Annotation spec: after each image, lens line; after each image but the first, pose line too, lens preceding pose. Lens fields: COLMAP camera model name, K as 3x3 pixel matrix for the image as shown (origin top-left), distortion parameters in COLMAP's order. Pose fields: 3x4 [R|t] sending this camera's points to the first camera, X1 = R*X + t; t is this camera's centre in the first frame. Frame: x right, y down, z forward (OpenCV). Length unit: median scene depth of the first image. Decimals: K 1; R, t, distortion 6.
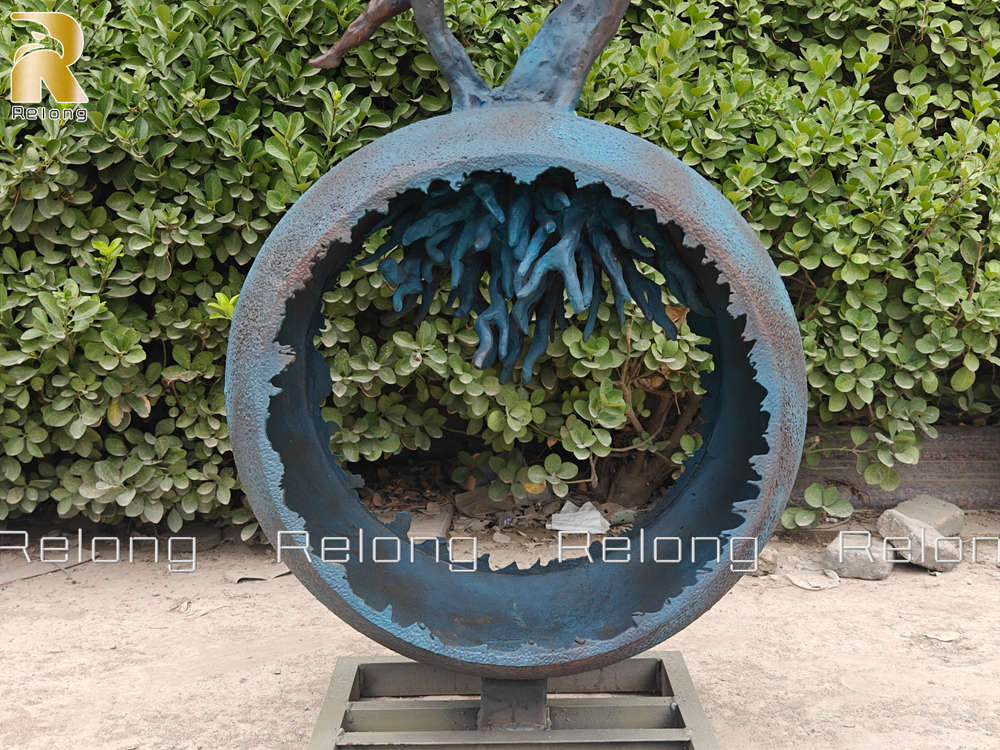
lens RADIAL K [[1371.2, 0, 500.0], [0, 1371.2, 375.0], [0, 0, 1]] dist [0.208982, -0.731054]
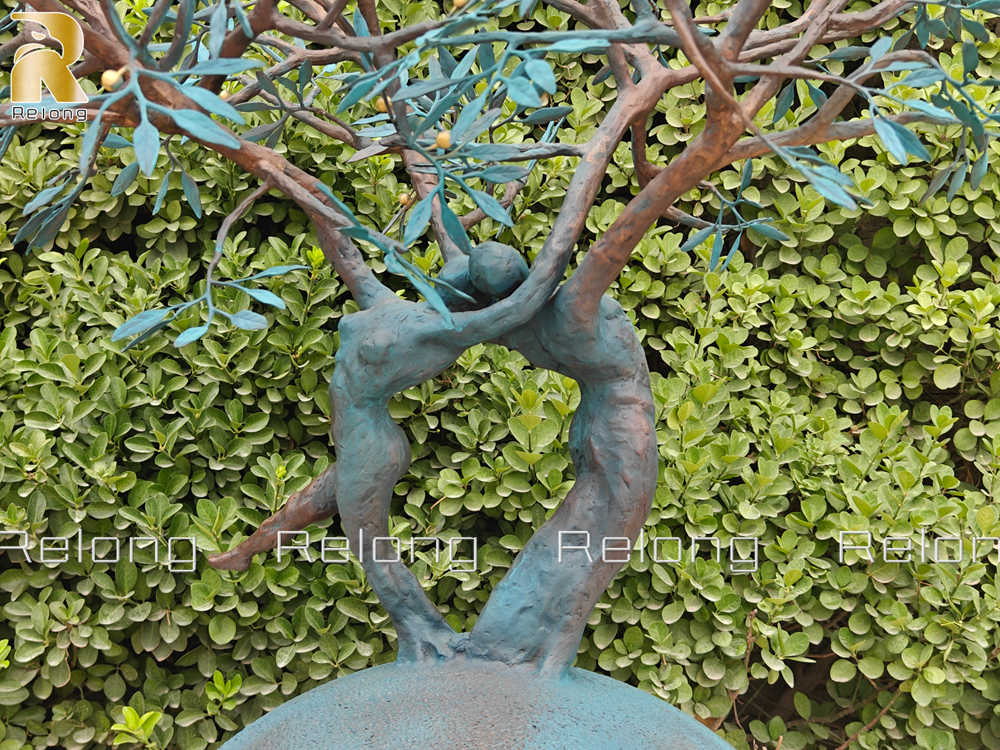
lens RADIAL K [[1371.2, 0, 500.0], [0, 1371.2, 375.0], [0, 0, 1]] dist [0.208982, -0.731054]
pose [[0.999850, 0.014062, -0.010138, 0.015377], [-0.014684, 0.997829, -0.064196, -0.193390], [0.009213, 0.064335, 0.997886, 0.184163]]
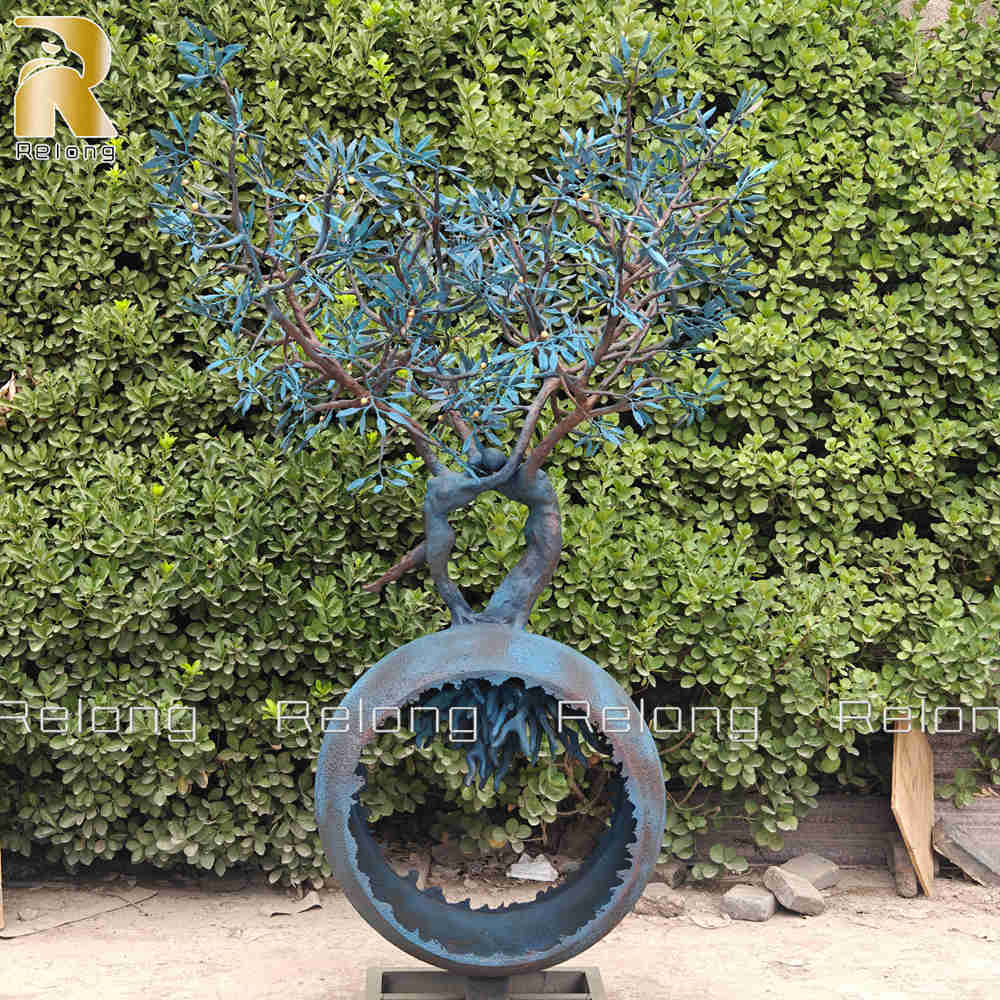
lens RADIAL K [[1867.4, 0, 391.8], [0, 1867.4, 484.3], [0, 0, 1]] dist [0.207129, -0.704348]
pose [[0.999654, 0.006637, -0.025439, -0.033285], [-0.008714, 0.996559, -0.082425, -0.115118], [0.024804, 0.082619, 0.996273, -0.833375]]
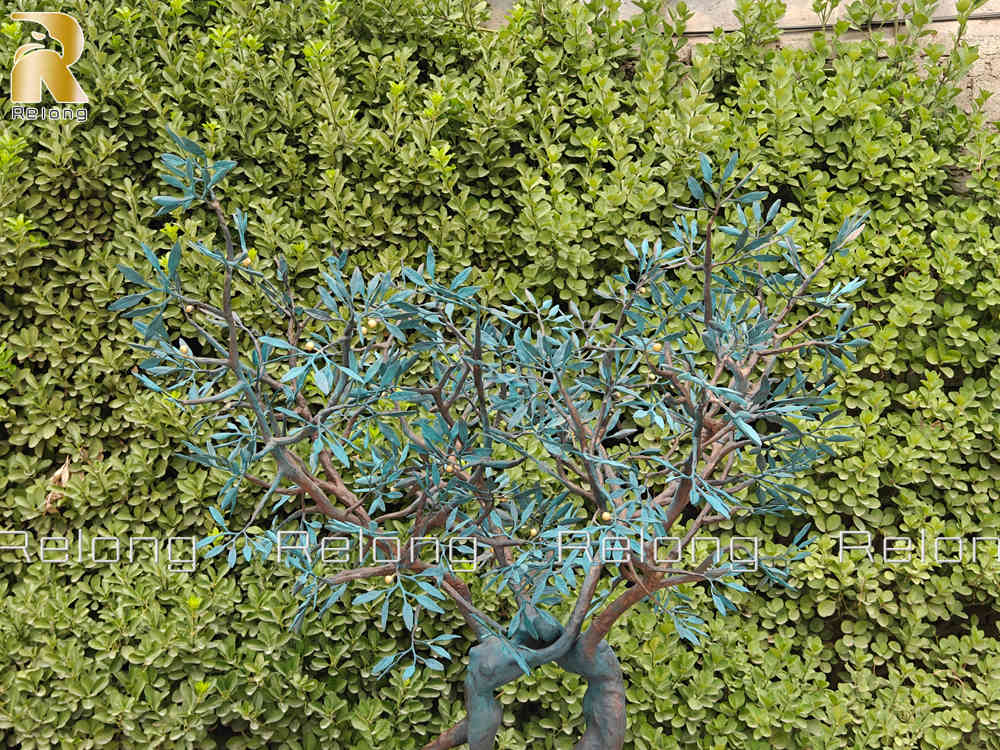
lens RADIAL K [[1371.2, 0, 500.0], [0, 1371.2, 375.0], [0, 0, 1]] dist [0.208982, -0.731054]
pose [[0.999638, 0.016049, -0.021587, -0.004926], [-0.018352, 0.993638, -0.111118, -0.322761], [0.019666, 0.111474, 0.993573, -0.317523]]
